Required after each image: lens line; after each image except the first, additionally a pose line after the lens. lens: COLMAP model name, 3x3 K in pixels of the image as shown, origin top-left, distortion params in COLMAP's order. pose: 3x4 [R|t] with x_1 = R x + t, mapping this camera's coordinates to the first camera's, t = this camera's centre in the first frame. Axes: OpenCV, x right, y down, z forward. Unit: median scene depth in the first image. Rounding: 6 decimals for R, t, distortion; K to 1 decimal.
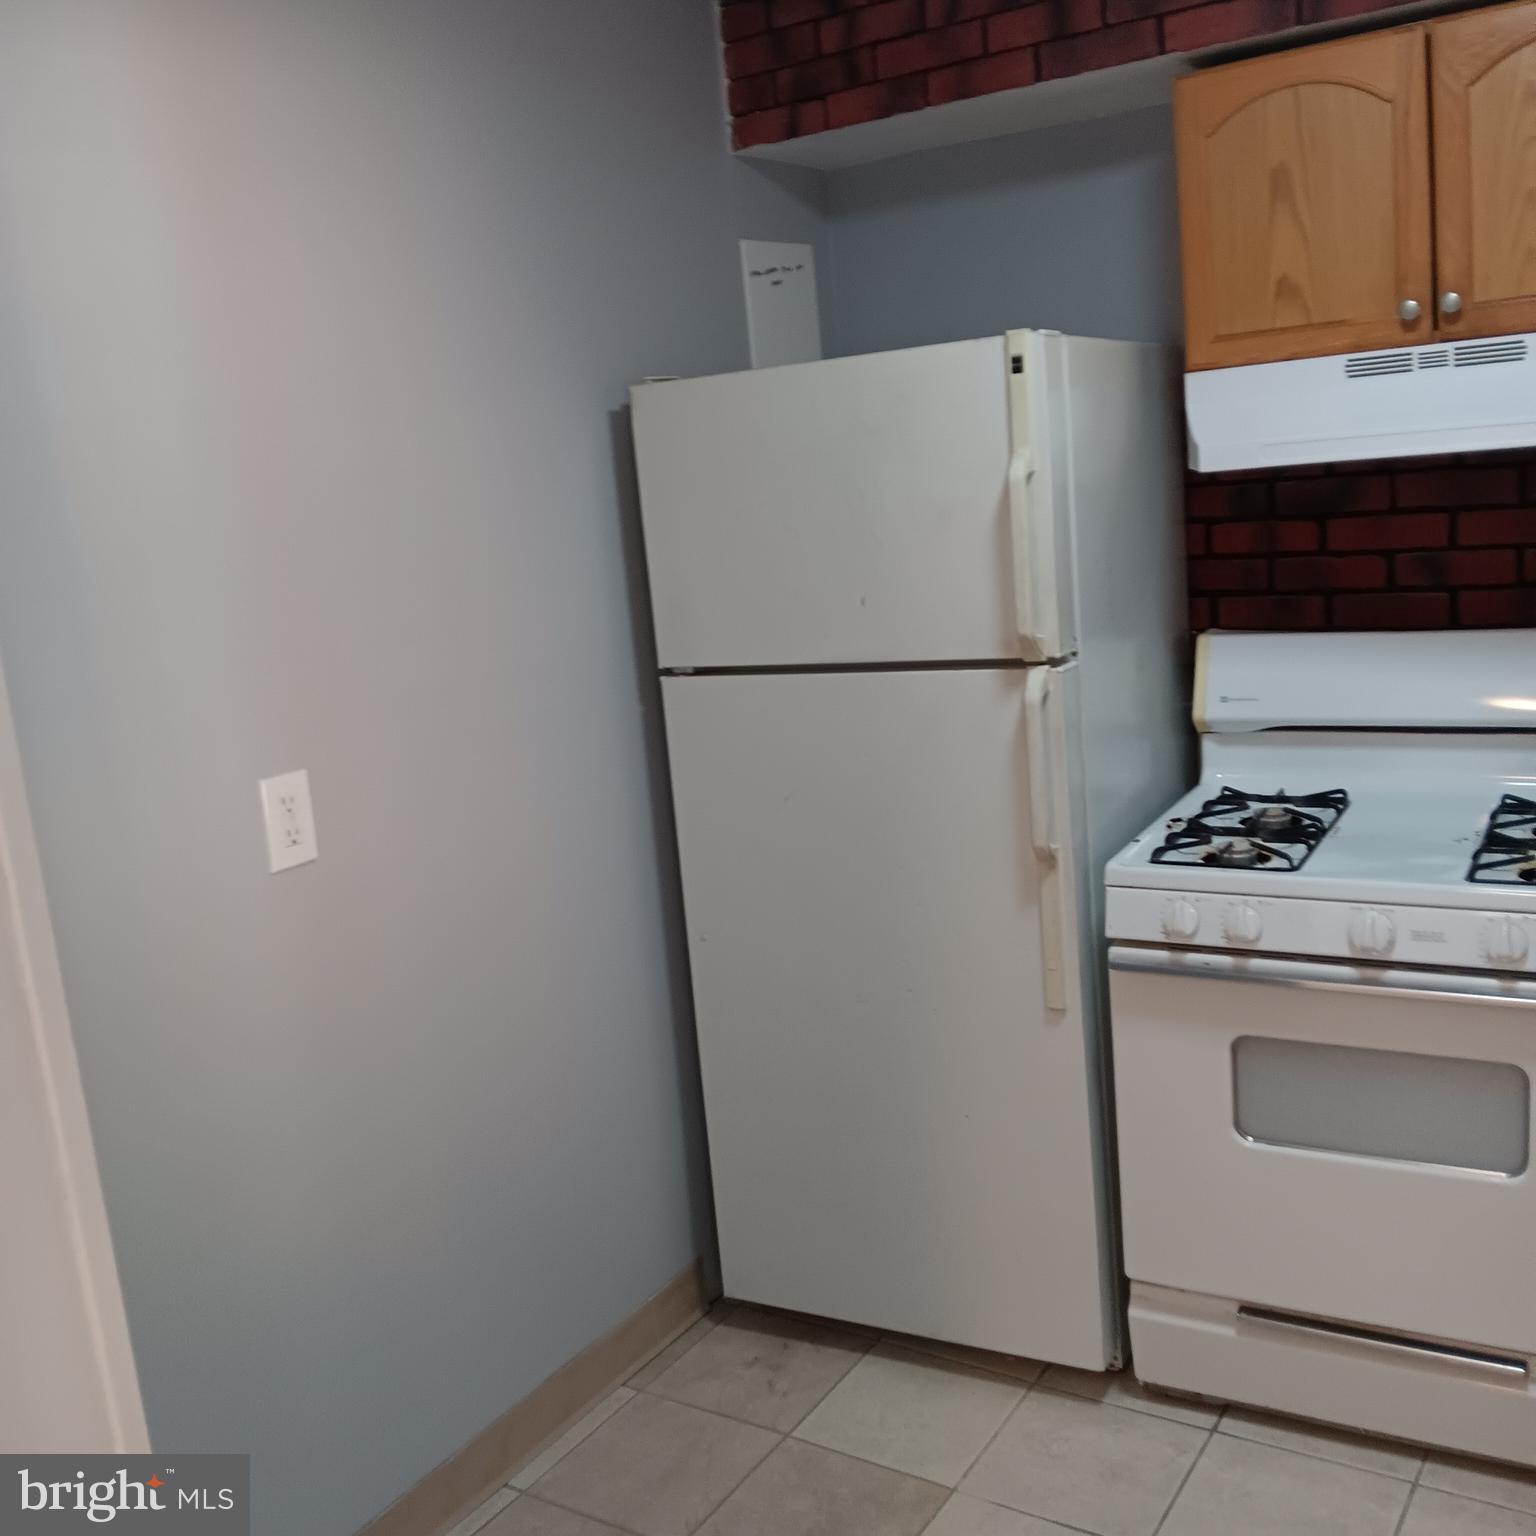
lens RADIAL K [[1583.1, 0, 768.0], [0, 1583.1, 768.0], [0, 0, 1]] dist [0.118741, -0.260403]
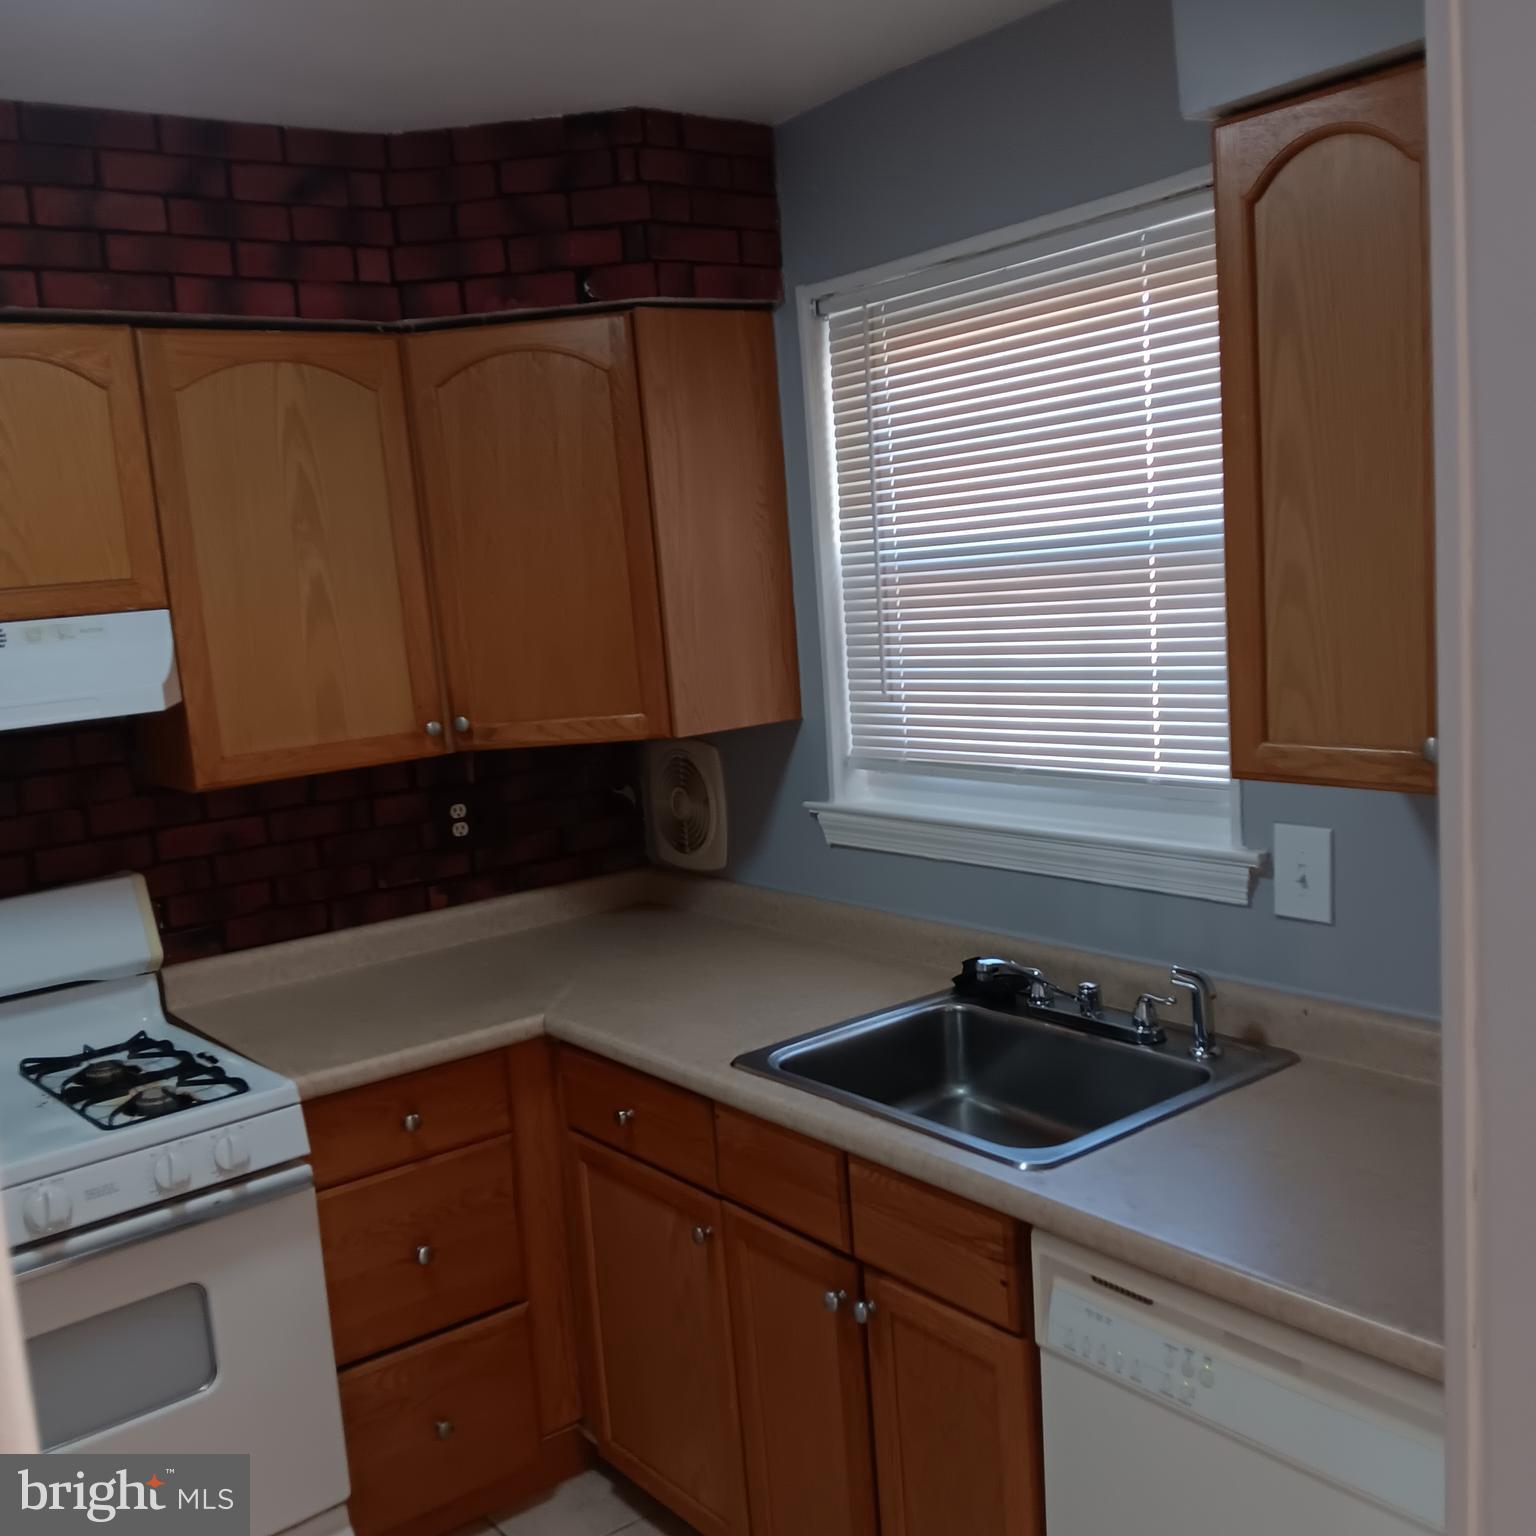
lens RADIAL K [[1583.1, 0, 768.0], [0, 1583.1, 768.0], [0, 0, 1]] dist [0.118741, -0.260403]
pose [[0.327989, -0.051952, 0.943252, -0.361139], [0.233621, 0.971933, -0.027703, -0.026690], [-0.915338, 0.229450, 0.330920, 0.189779]]
